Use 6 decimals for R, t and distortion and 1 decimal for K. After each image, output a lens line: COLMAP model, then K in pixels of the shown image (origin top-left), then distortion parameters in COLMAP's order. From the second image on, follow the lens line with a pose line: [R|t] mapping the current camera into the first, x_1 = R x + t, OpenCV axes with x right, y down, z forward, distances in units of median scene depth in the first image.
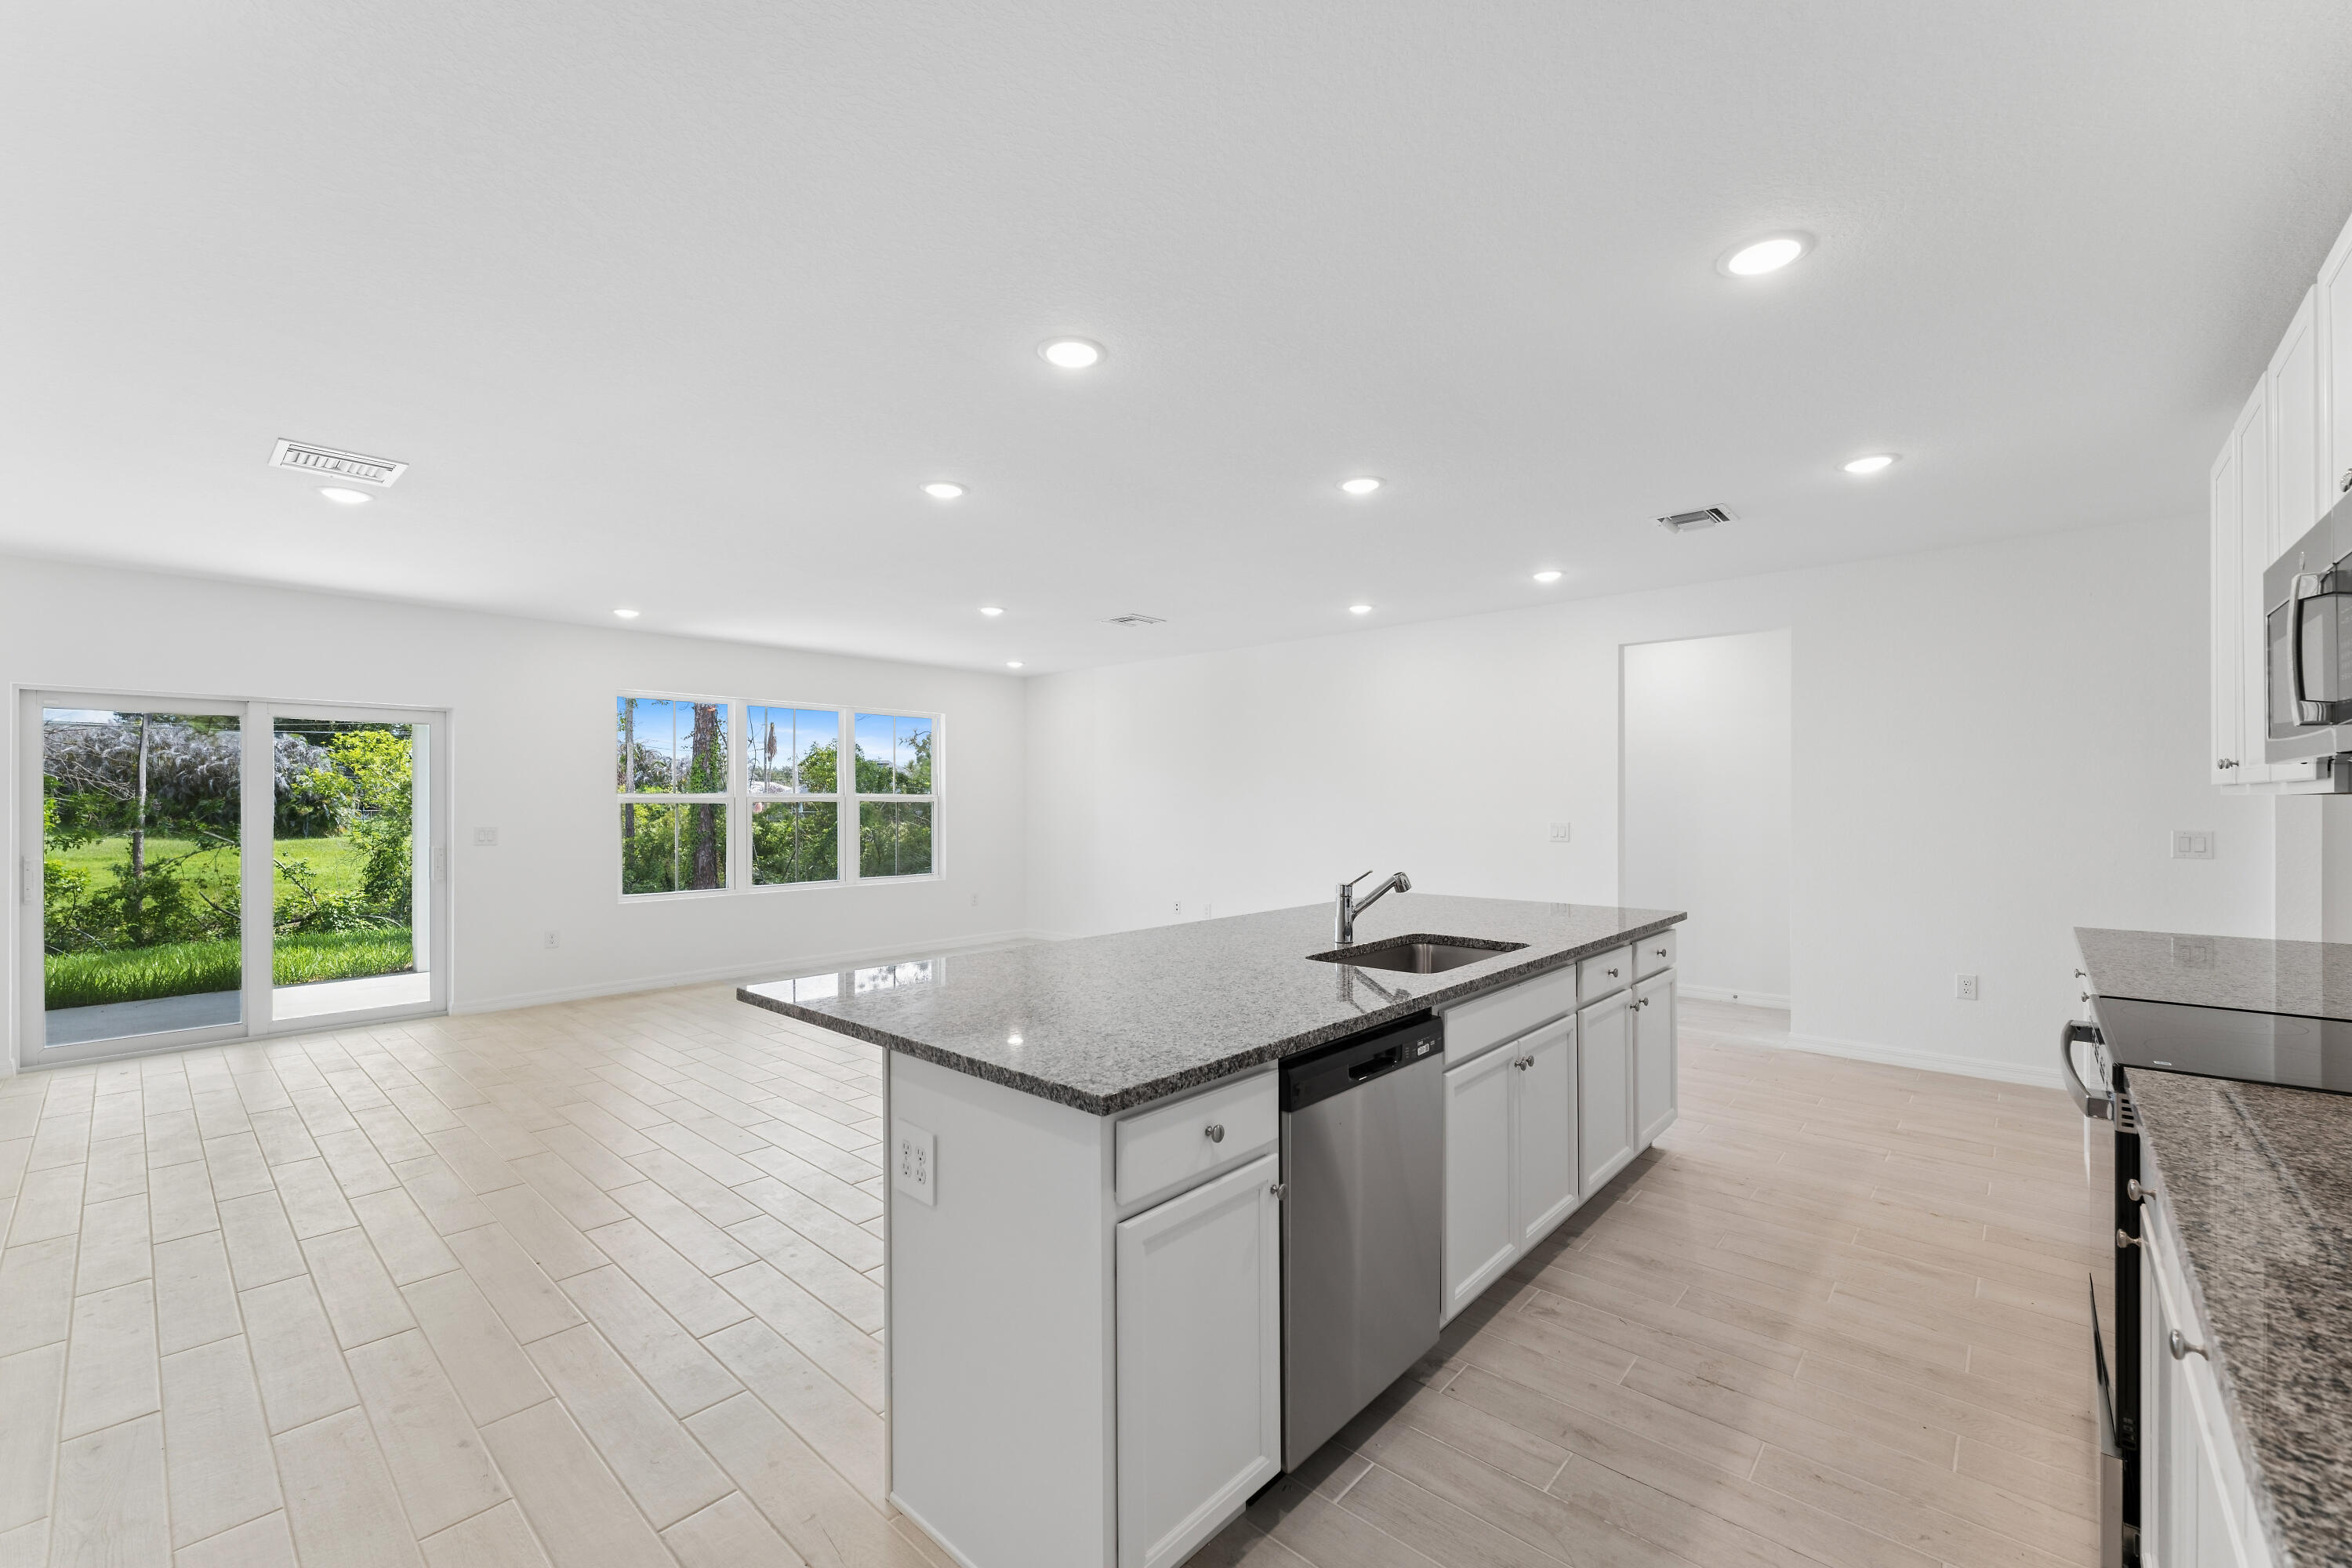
lens RADIAL K [[956.4, 0, 1169.3], [0, 956.4, 797.6], [0, 0, 1]] dist [0.000405, 0.000098]
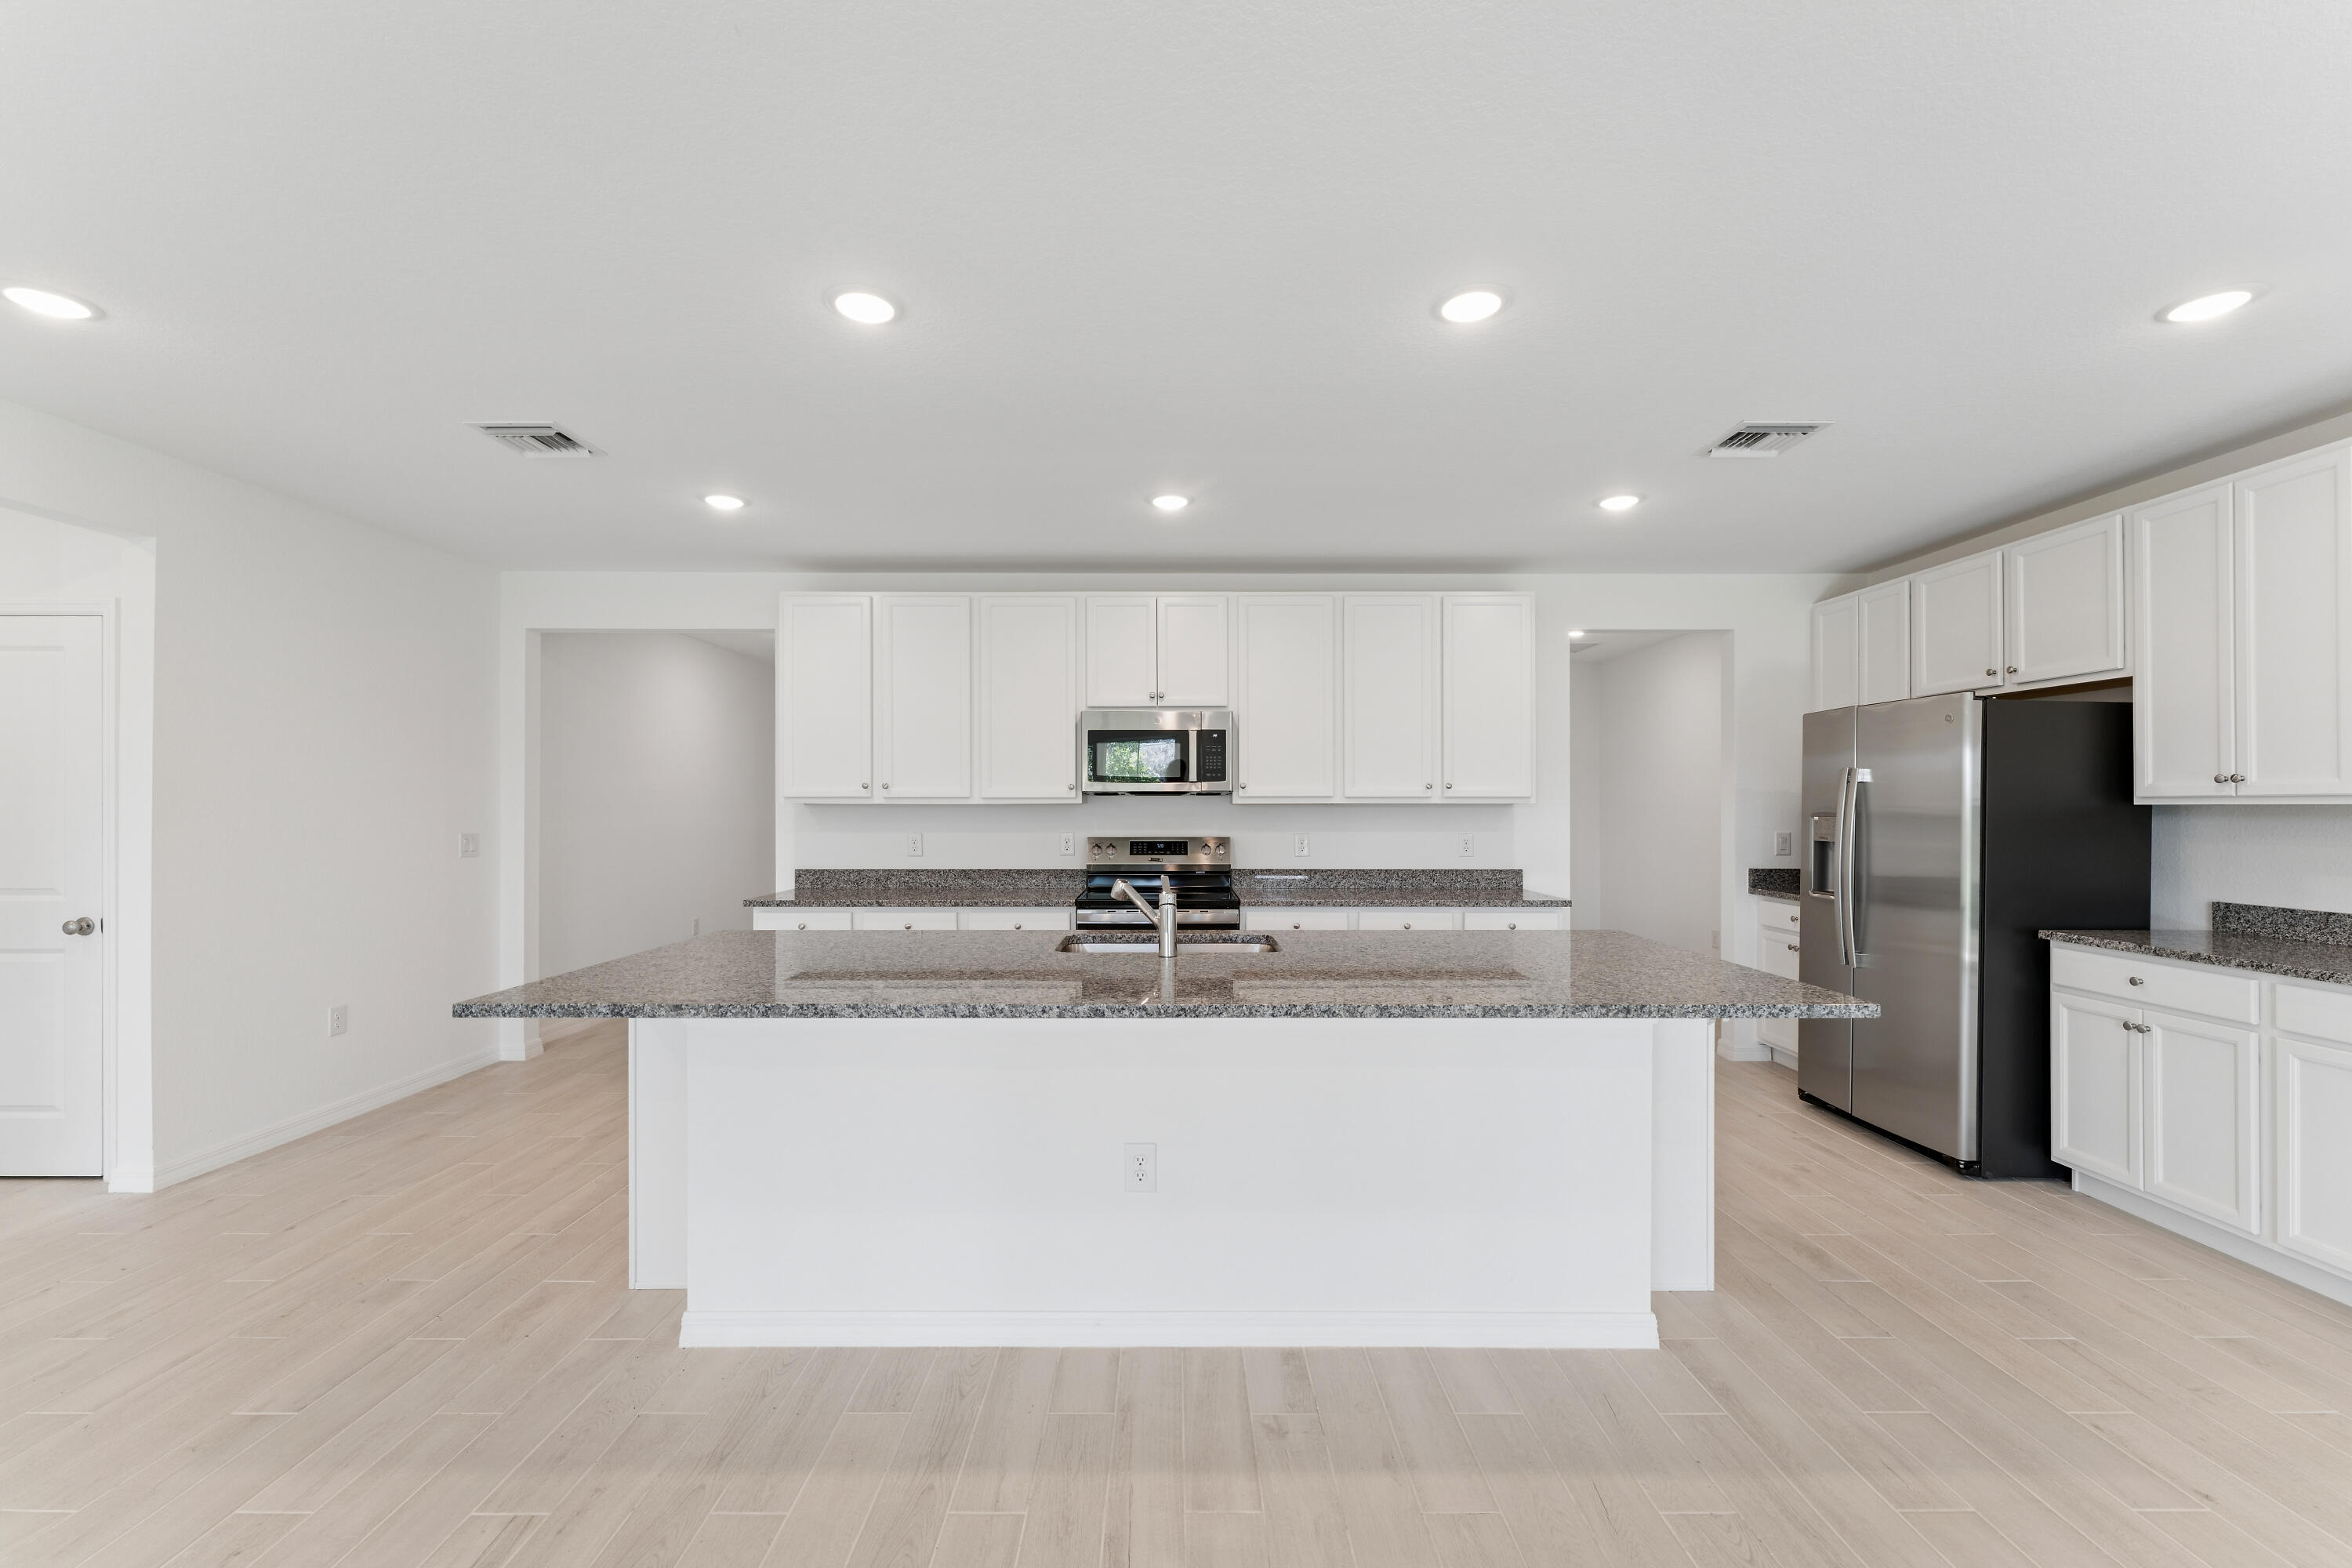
lens RADIAL K [[954.6, 0, 1166.9], [0, 954.6, 795.5], [0, 0, 1]] dist [0.001486, -0.000103]
pose [[-0.671291, 0.009616, 0.741131, -0.200820], [-0.001978, 0.999889, -0.014765, 0.002863], [-0.741191, -0.011378, -0.671198, 0.638527]]
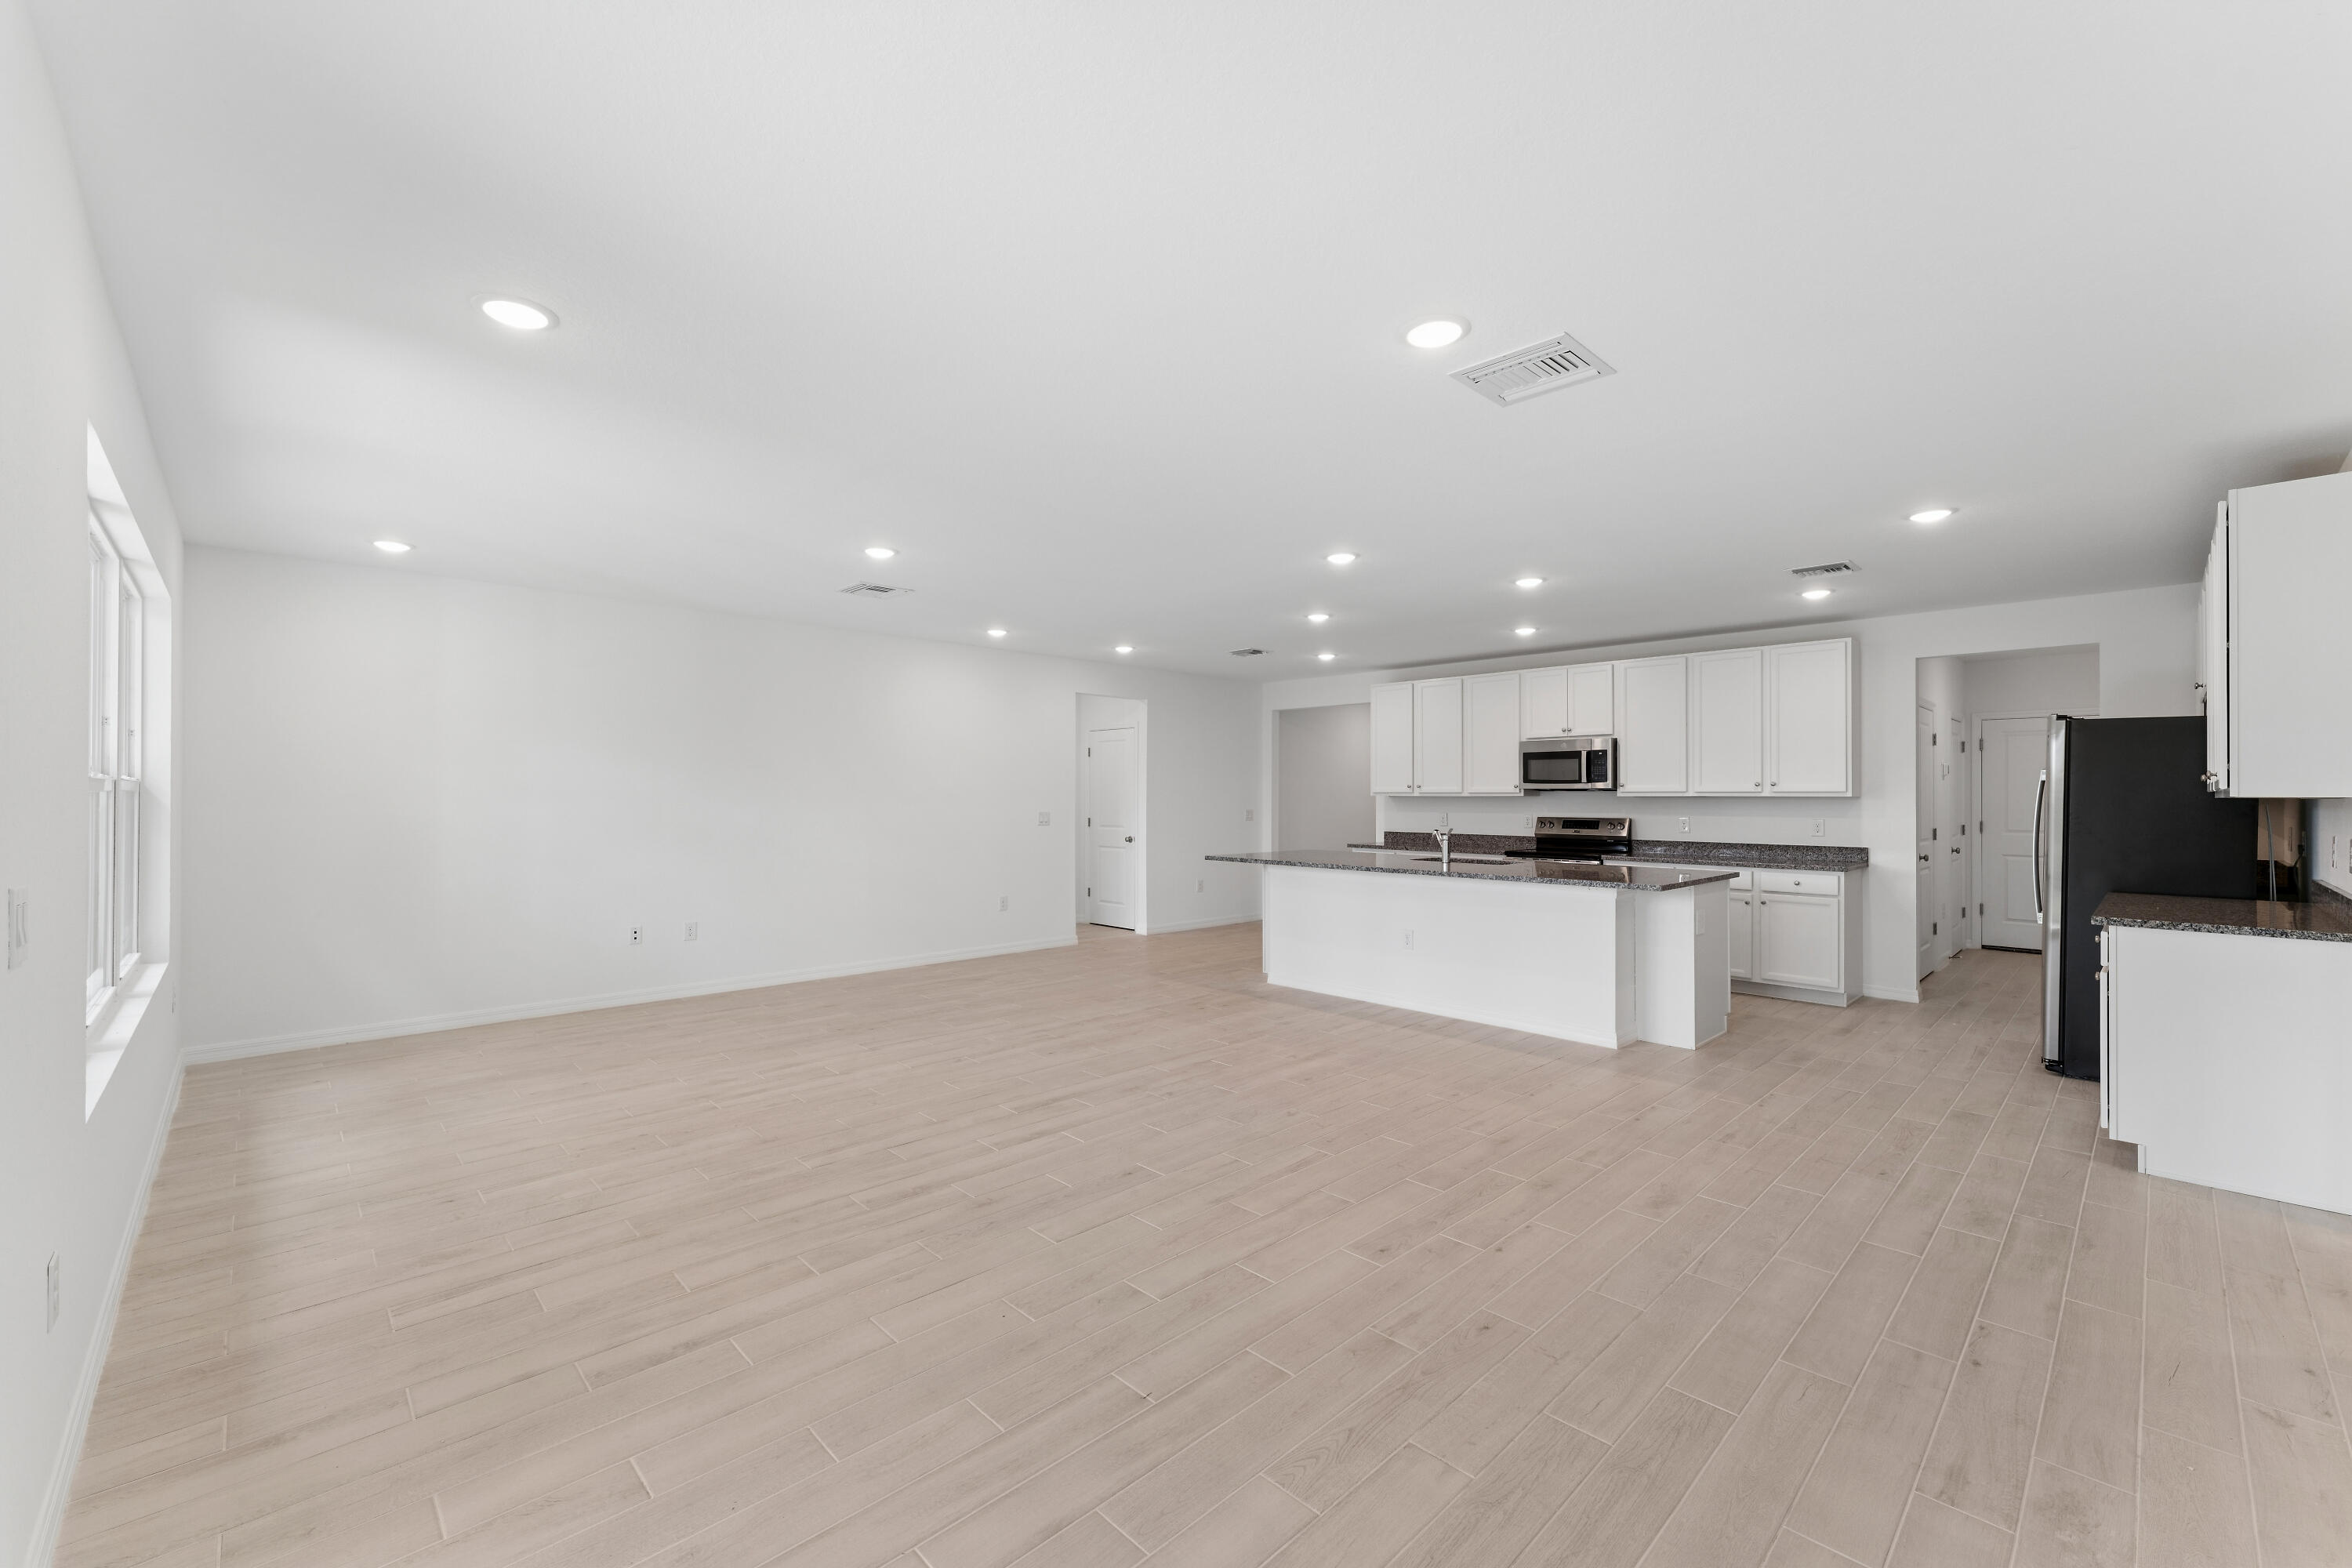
lens RADIAL K [[945.9, 0, 1170.3], [0, 945.9, 786.4], [0, 0, 1]] dist [-0.000316, 0.000059]
pose [[0.066388, 0.013060, 0.997708, -0.774899], [-0.007673, 0.999891, -0.012578, 0.004341], [-0.997764, -0.006821, 0.066481, 0.577185]]
